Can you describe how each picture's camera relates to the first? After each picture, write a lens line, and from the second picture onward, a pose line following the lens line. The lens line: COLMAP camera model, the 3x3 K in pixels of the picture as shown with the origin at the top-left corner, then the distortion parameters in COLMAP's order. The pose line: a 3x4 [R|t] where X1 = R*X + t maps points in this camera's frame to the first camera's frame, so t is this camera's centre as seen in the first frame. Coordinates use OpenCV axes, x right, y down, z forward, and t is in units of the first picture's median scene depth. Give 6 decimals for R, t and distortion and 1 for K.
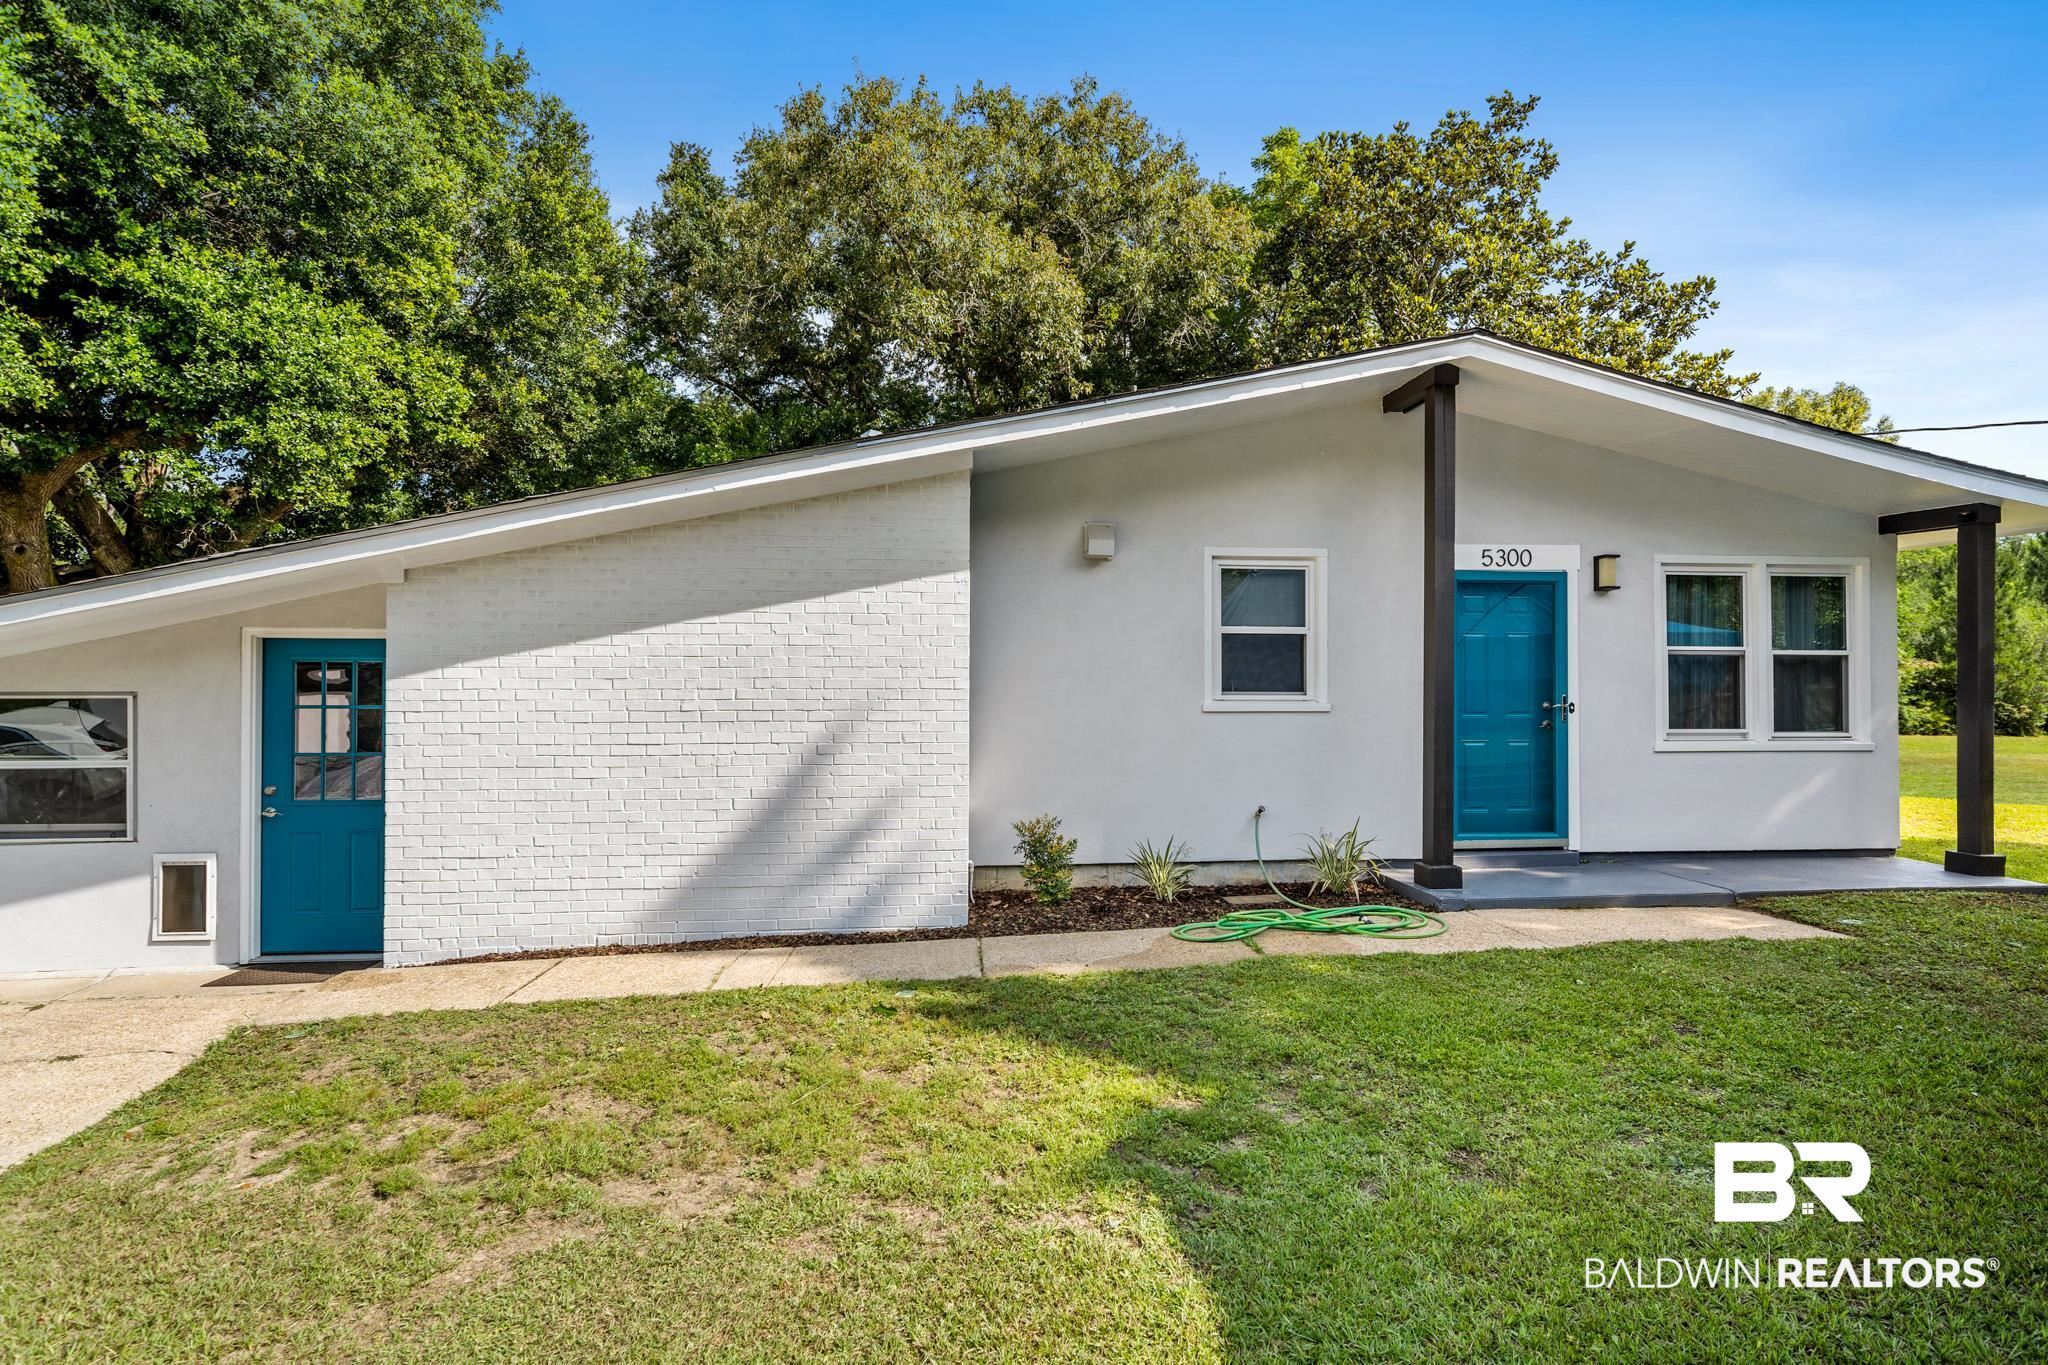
lens RADIAL K [[949.2, 0, 1025.1], [0, 949.2, 679.7], [0, 0, 1]] dist [-0.000005, 0.000362]
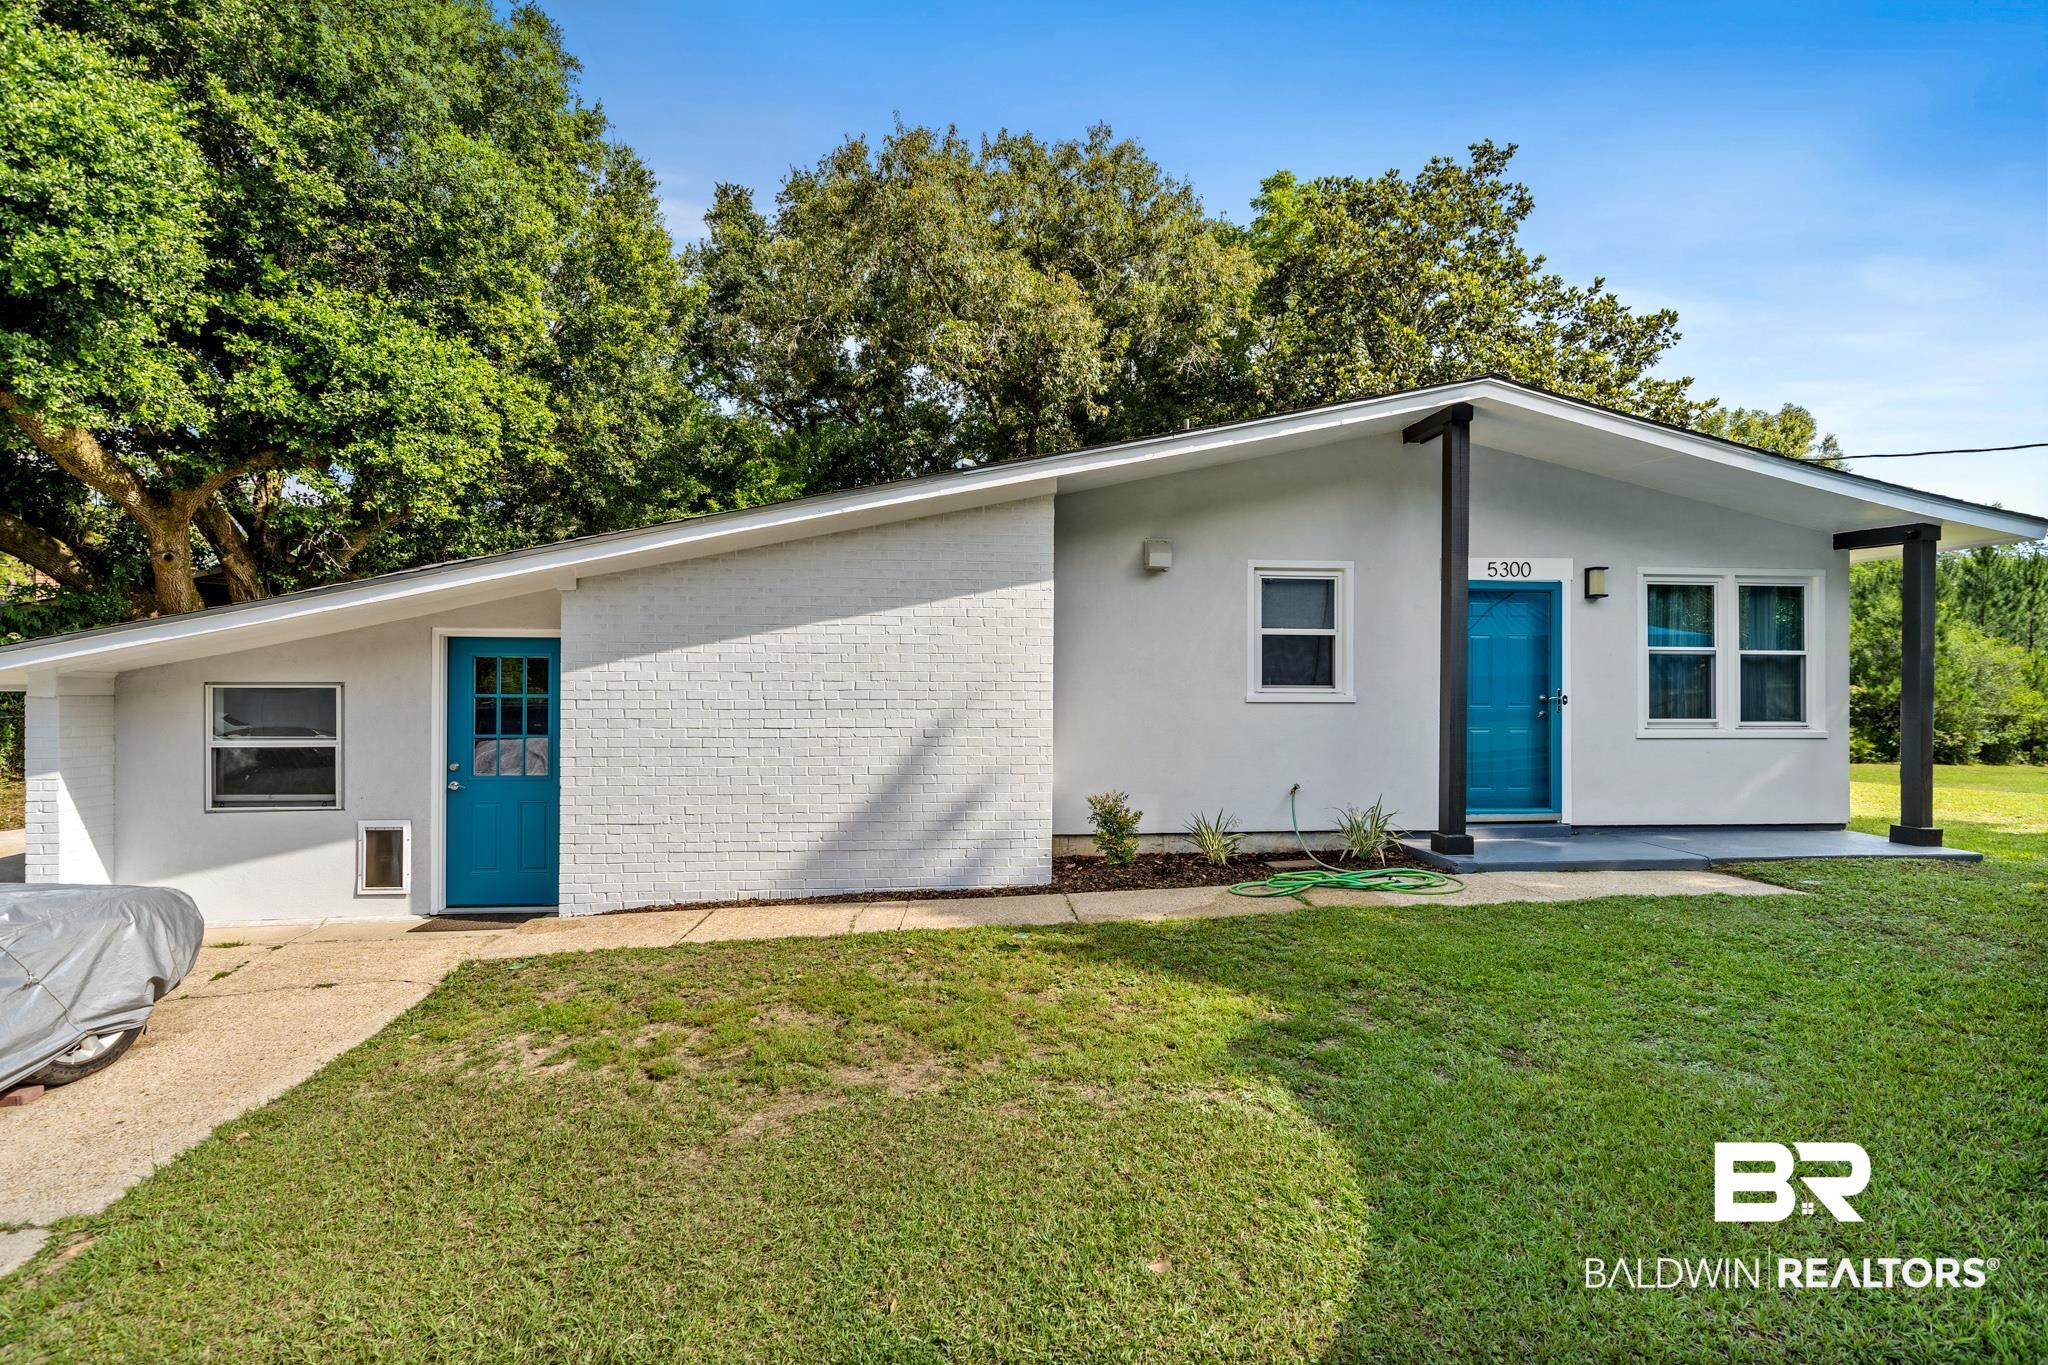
lens RADIAL K [[881.0, 0, 1022.8], [0, 881.0, 680.9], [0, 0, 1]] dist [-0.000217, 0.000389]
pose [[0.999990, 0.002685, -0.003482, -0.079368], [-0.002669, 0.999986, 0.004662, 0.003203], [0.003494, -0.004653, 0.999983, -0.071380]]
